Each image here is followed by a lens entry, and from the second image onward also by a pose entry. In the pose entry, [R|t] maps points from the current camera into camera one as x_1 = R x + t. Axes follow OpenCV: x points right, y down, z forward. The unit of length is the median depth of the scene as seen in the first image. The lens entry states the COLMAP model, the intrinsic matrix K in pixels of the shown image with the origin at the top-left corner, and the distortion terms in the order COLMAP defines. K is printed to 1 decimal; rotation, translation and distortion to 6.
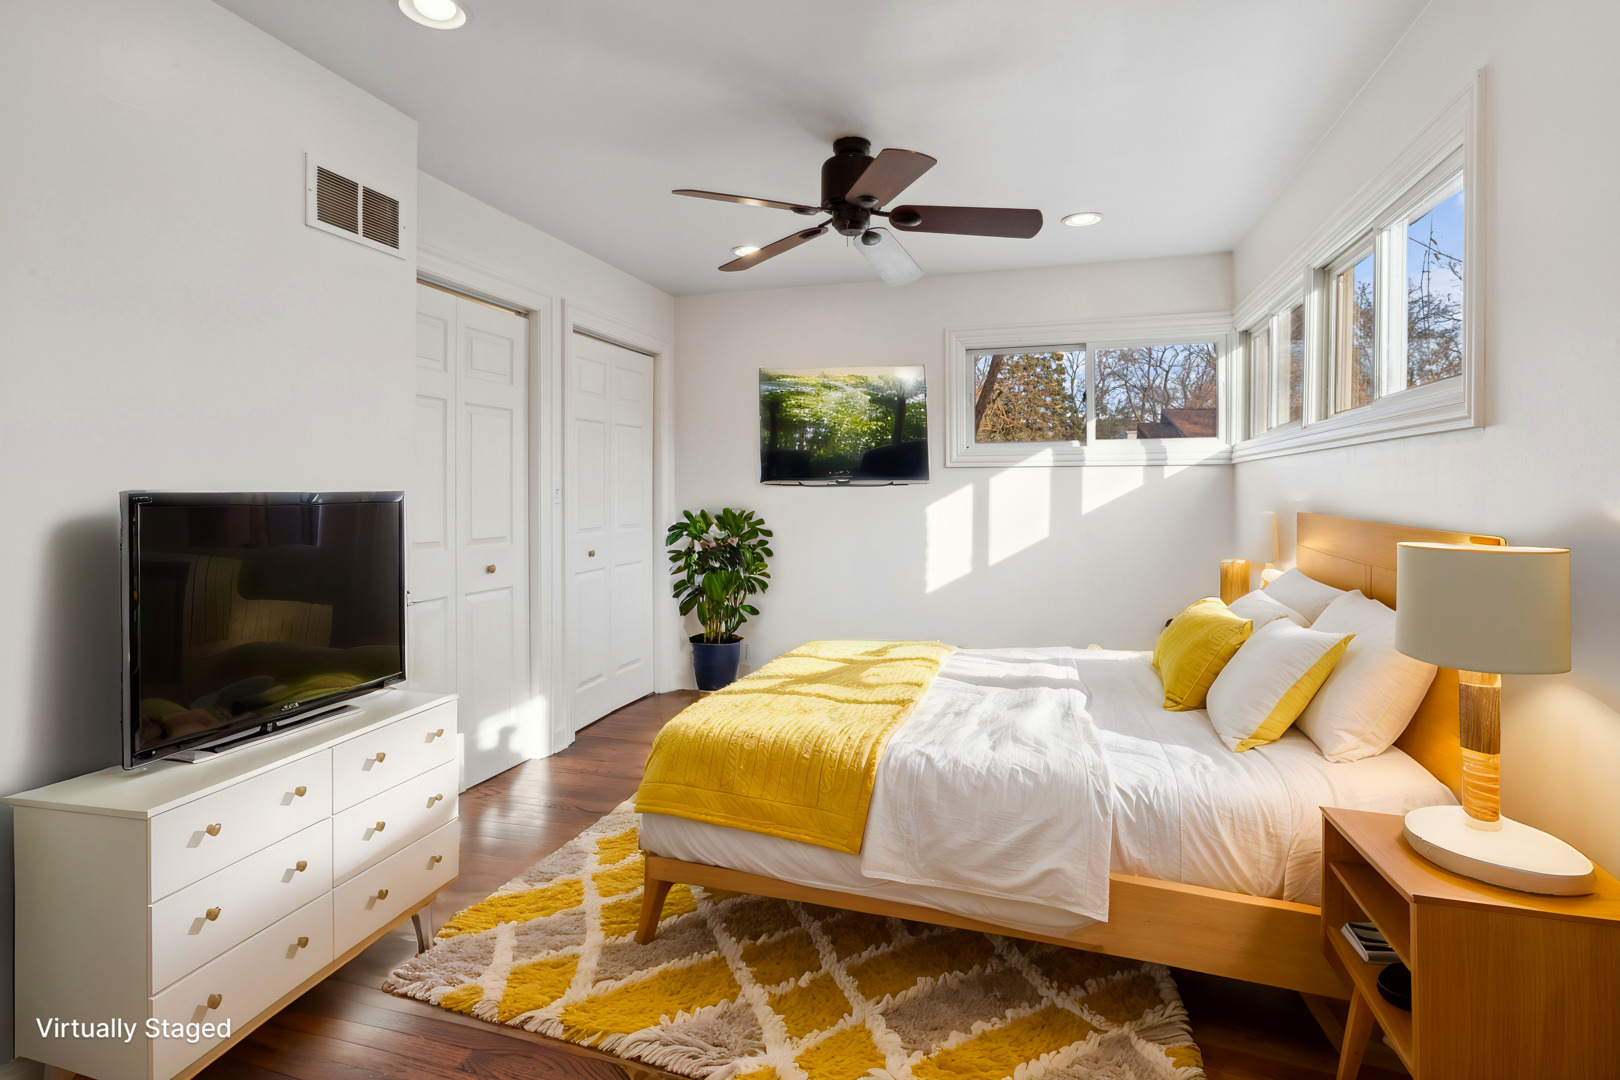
lens RADIAL K [[797.1, 0, 813.6], [0, 797.1, 490.4], [0, 0, 1]] dist [-0.002936, -0.000696]
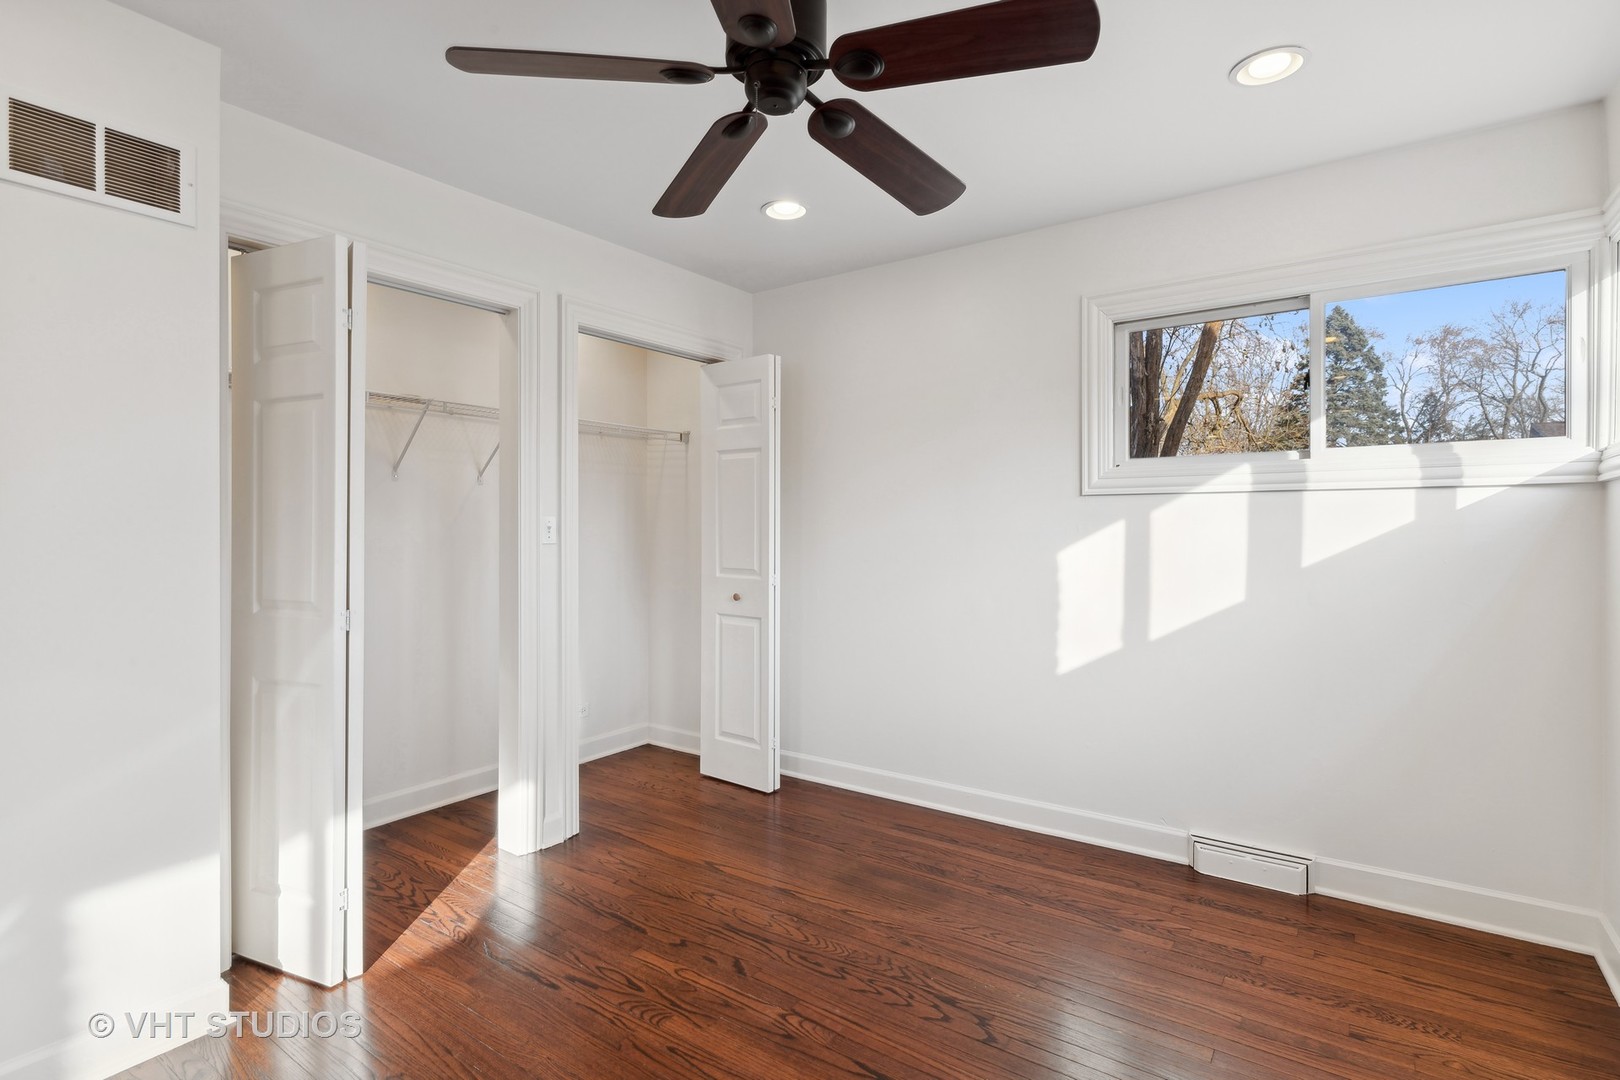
lens RADIAL K [[790.1, 0, 812.2], [0, 790.1, 528.5], [0, 0, 1]] dist [-0.005771, 0.000038]
pose [[0.944550, 0.001667, -0.328364, 0.170741], [-0.000866, 0.999996, 0.002586, -0.001489], [0.328367, -0.002158, 0.944548, 0.276814]]
